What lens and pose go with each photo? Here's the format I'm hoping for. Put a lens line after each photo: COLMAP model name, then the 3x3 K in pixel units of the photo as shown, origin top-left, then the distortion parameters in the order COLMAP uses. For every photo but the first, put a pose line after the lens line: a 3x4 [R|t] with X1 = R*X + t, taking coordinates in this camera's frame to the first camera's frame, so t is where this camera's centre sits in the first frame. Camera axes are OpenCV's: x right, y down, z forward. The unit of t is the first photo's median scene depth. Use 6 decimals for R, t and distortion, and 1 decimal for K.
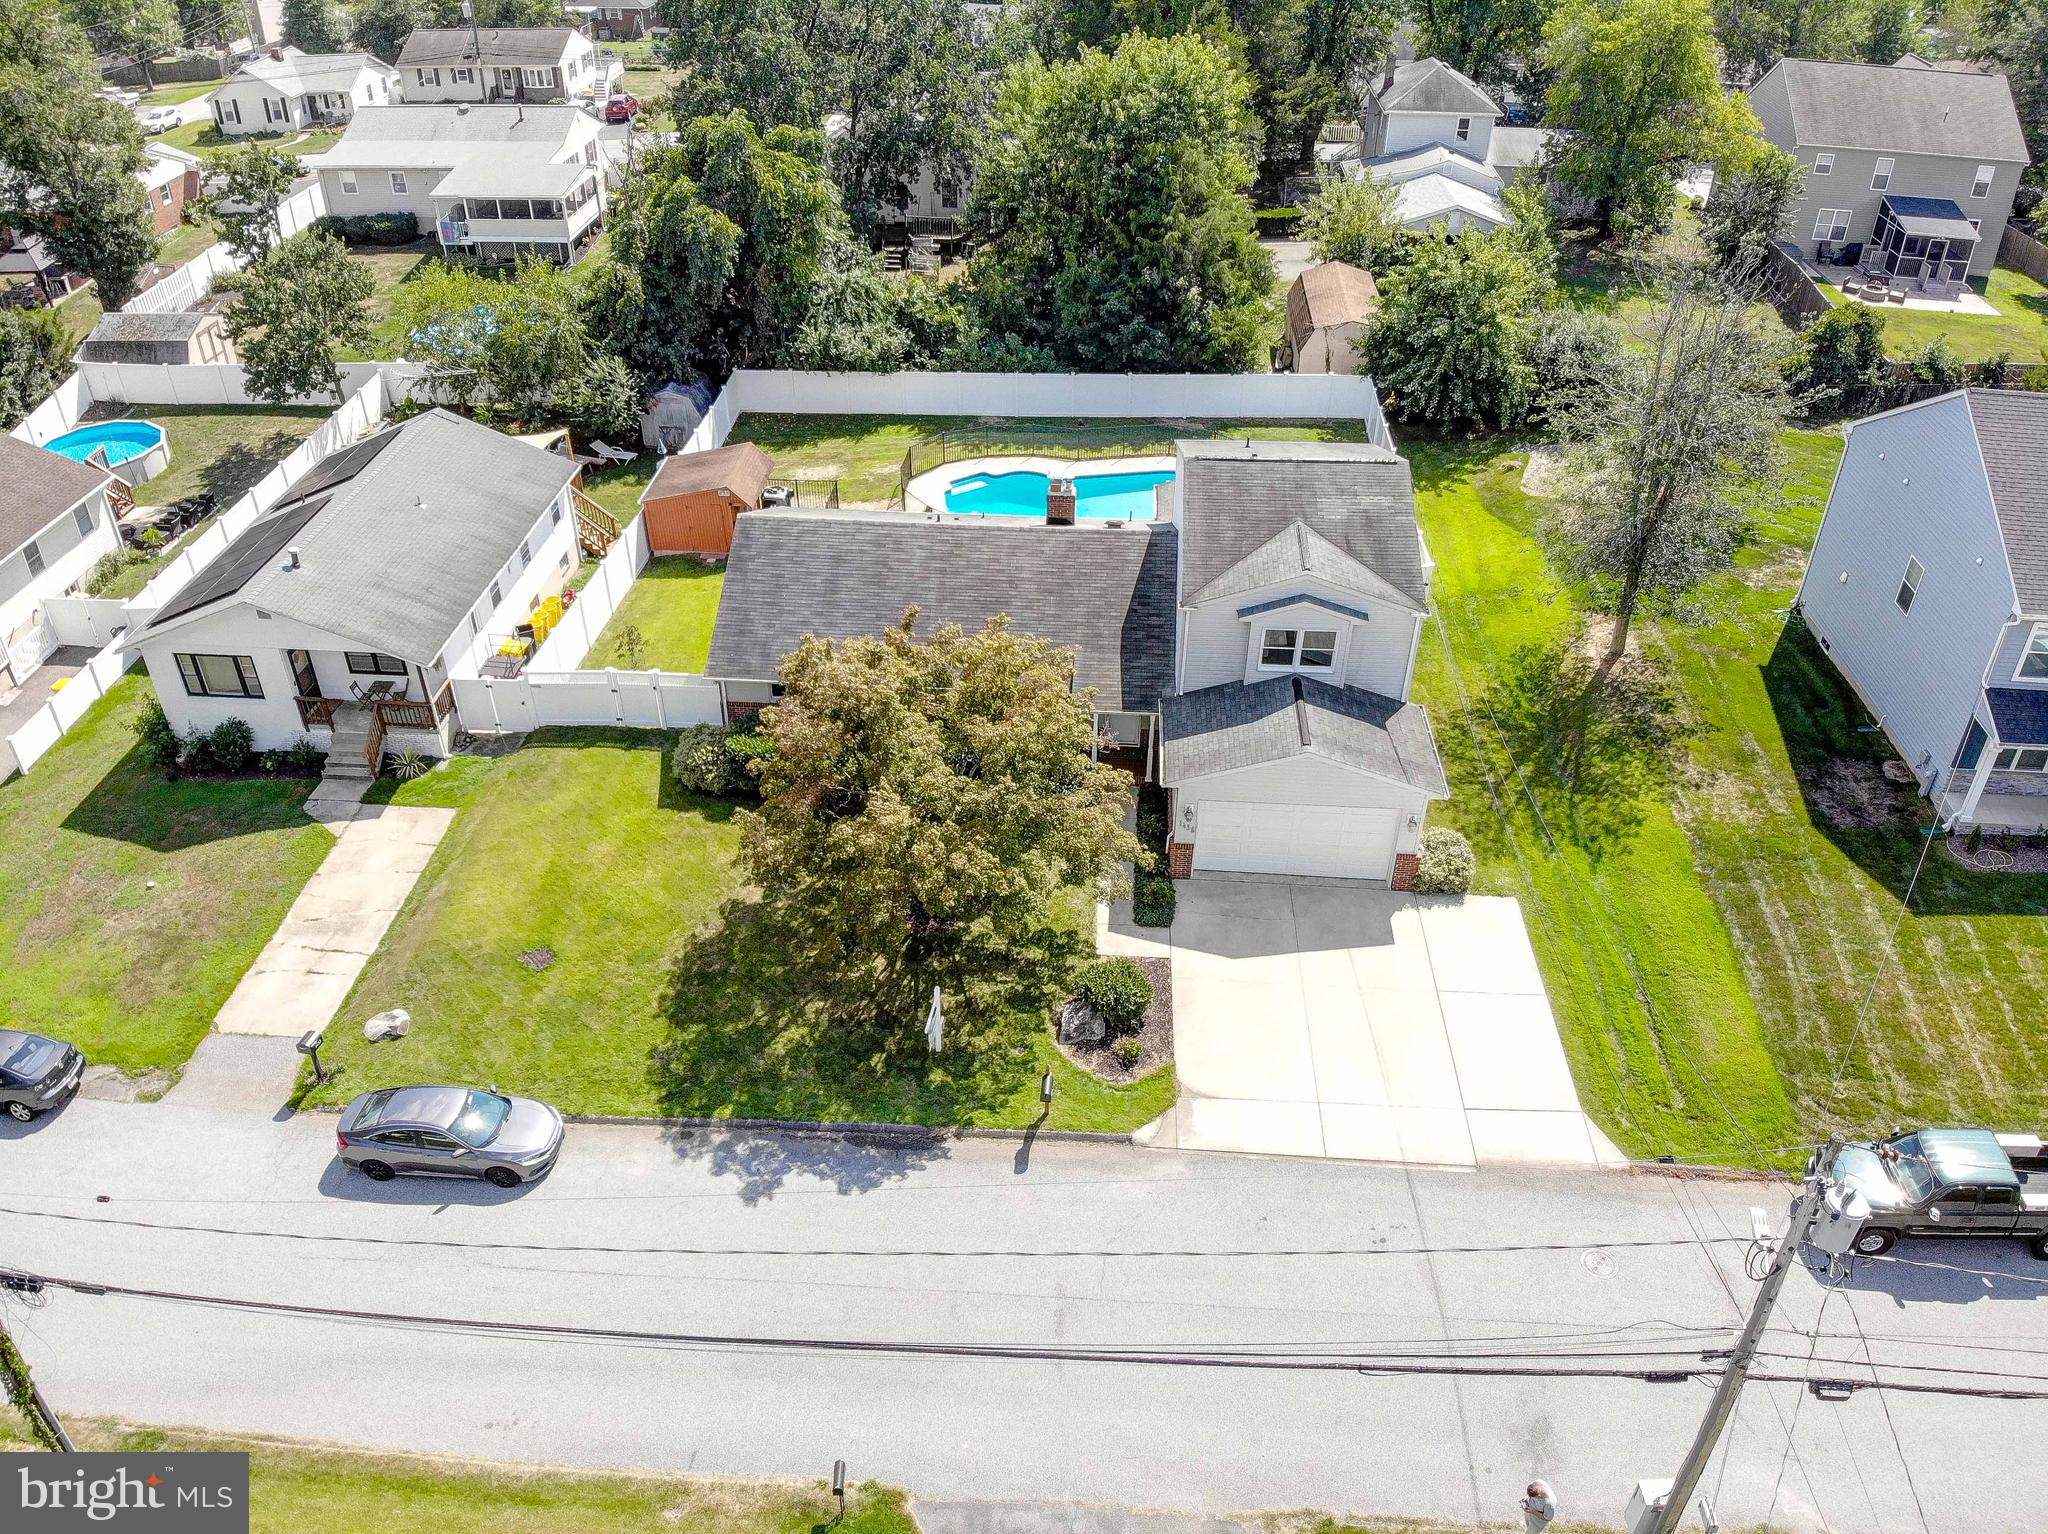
lens RADIAL K [[1508.0, 0, 1025.7], [0, 1508.0, 766.6], [0, 0, 1]] dist [0.044718, -0.152029]
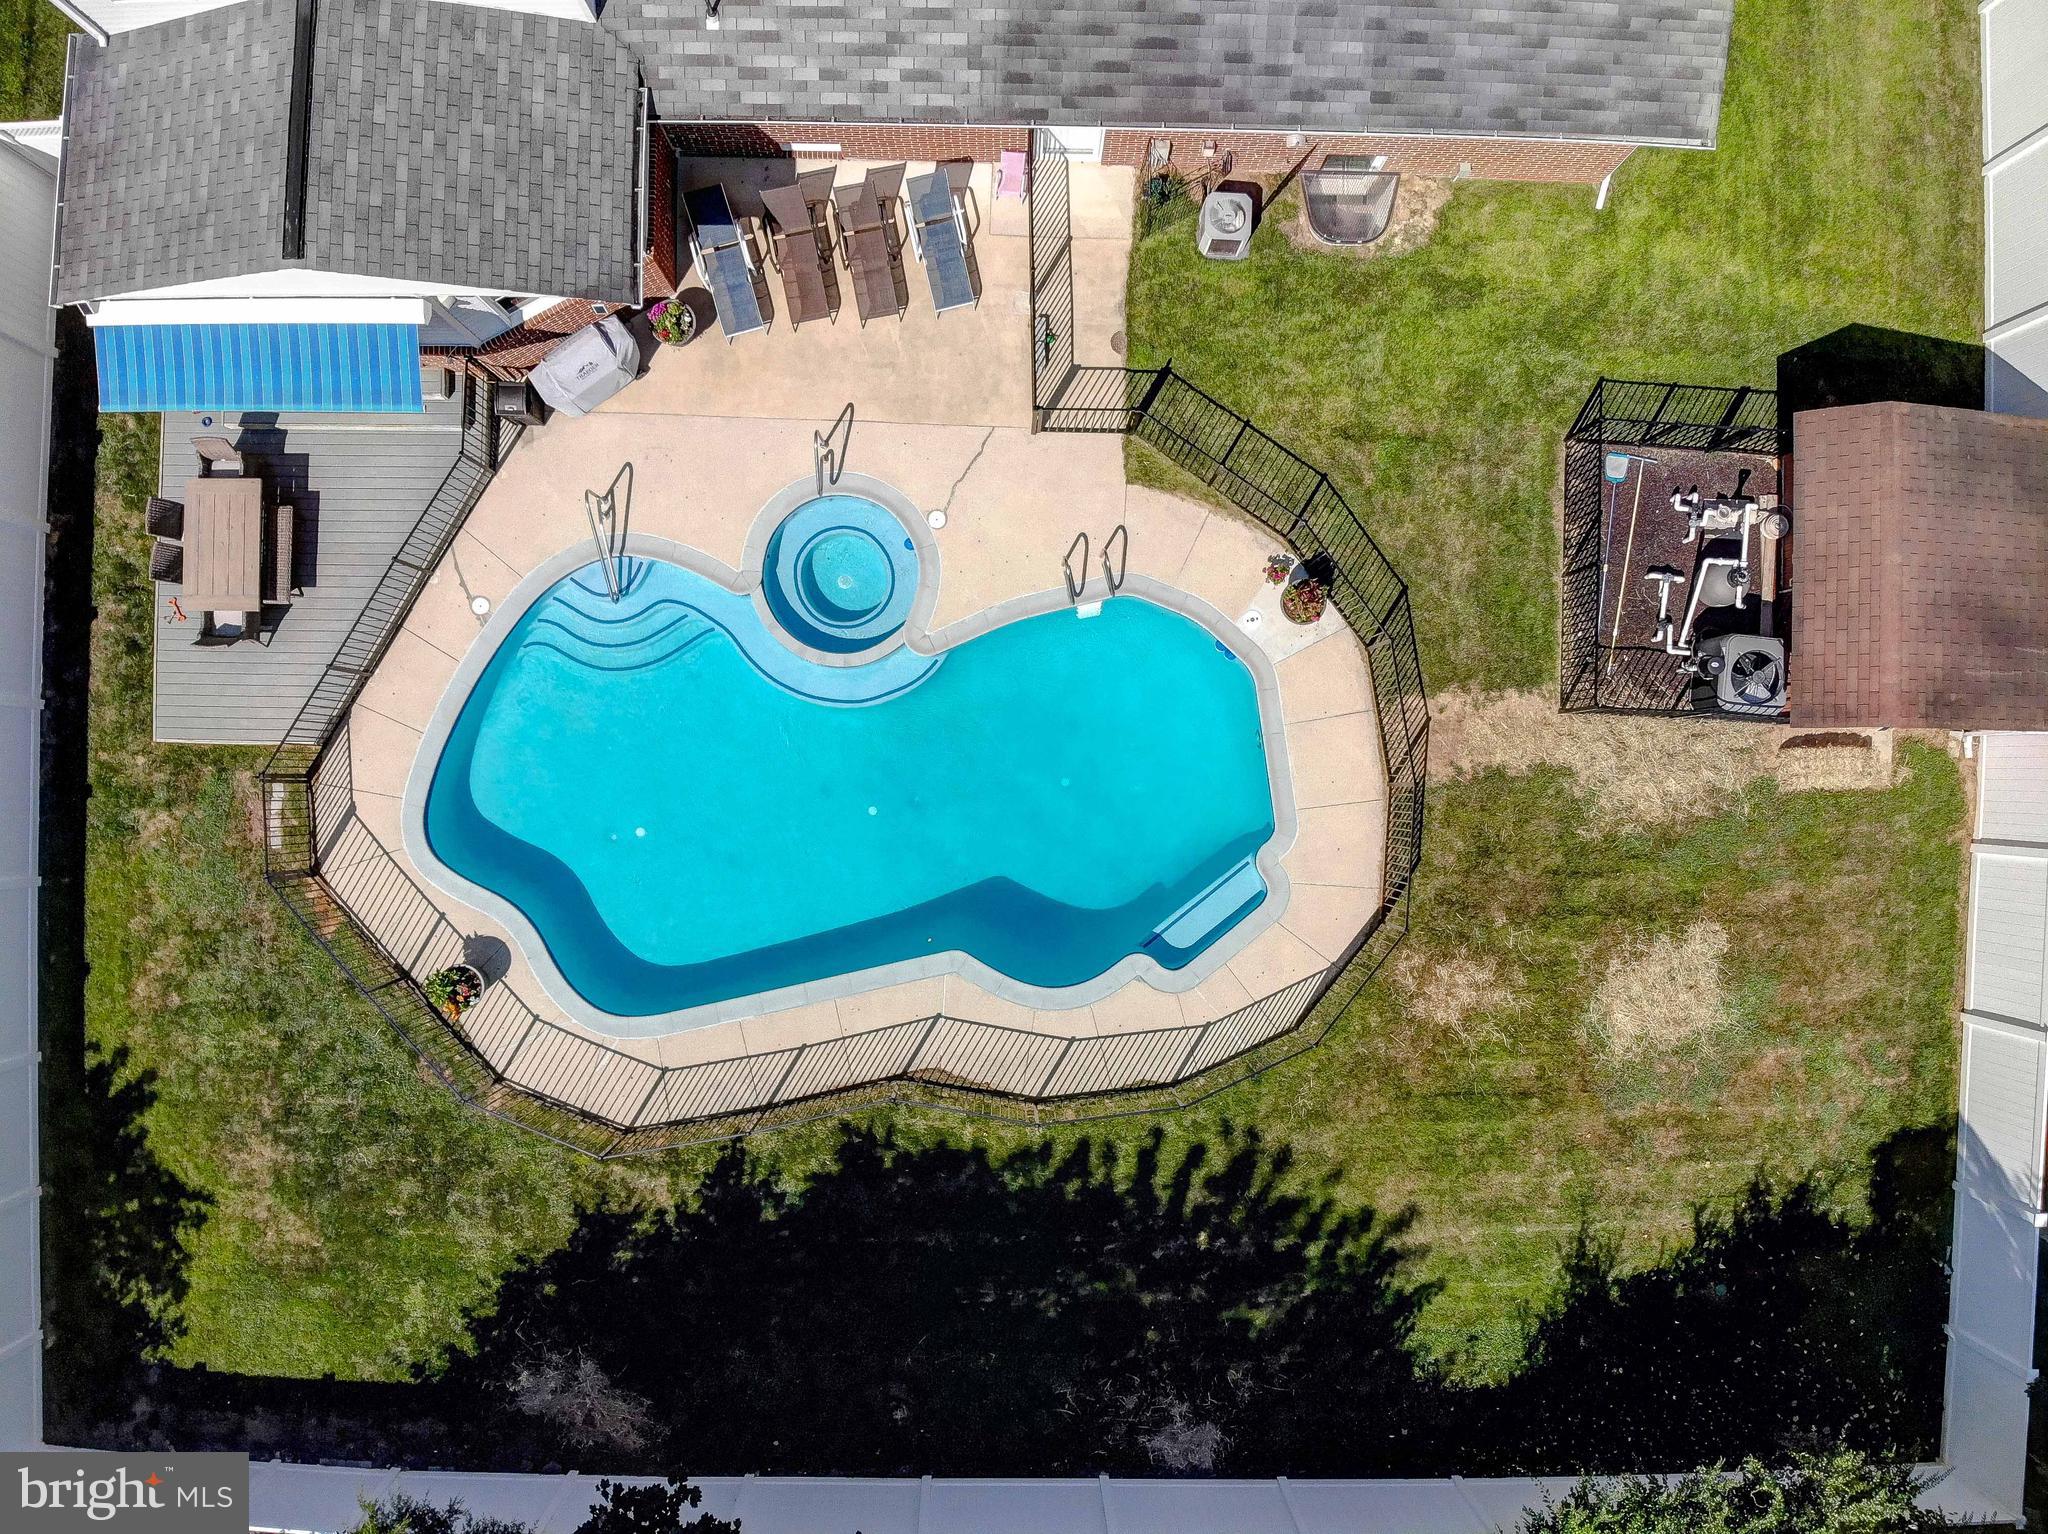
lens RADIAL K [[1465.9, 0, 1020.4], [0, 1465.9, 770.9], [0, 0, 1]] dist [0.020006, -0.097887]
pose [[-0.998585, 0.051828, -0.011919, 0.013881], [-0.039254, -0.567135, 0.822689, -0.625104], [0.035878, 0.821993, 0.568367, 1.092922]]
